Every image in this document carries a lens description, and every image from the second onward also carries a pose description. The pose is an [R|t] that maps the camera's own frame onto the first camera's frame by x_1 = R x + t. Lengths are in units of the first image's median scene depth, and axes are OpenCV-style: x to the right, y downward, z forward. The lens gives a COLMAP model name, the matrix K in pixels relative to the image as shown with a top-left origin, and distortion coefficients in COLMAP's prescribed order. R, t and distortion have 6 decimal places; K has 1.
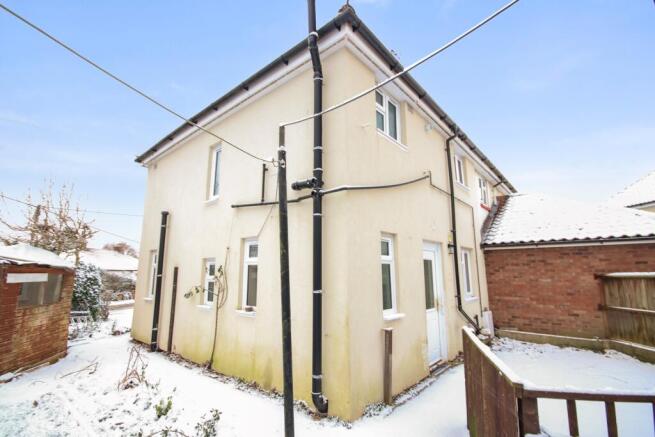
lens RADIAL K [[300.4, 0, 327.5], [0, 300.4, 218.5], [0, 0, 1]] dist [-0.001962, -0.000099]
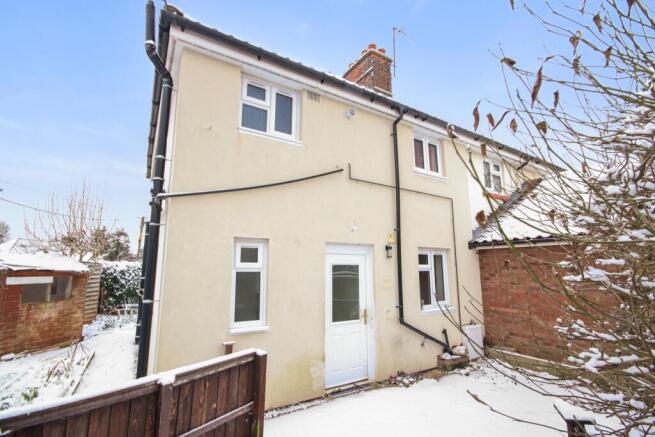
lens RADIAL K [[302.4, 0, 328.1], [0, 302.4, 220.3], [0, 0, 1]] dist [-0.001854, -0.000681]
pose [[0.955322, -0.045240, -0.292084, 0.507983], [0.050334, 0.998683, 0.009943, -0.004101], [0.291250, -0.024201, 0.956341, 0.130201]]
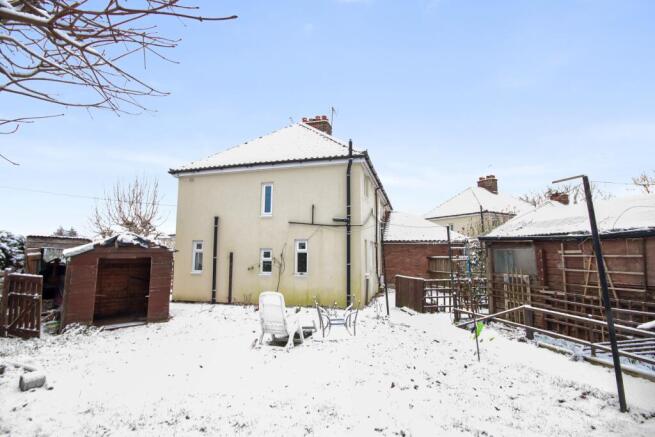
lens RADIAL K [[300.4, 0, 327.5], [0, 300.4, 218.5], [0, 0, 1]] dist [-0.001962, -0.000099]
pose [[0.905955, 0.052986, 0.420046, -0.789289], [-0.079303, 0.995815, 0.045425, -0.151396], [-0.415881, -0.074464, 0.906365, -0.747600]]
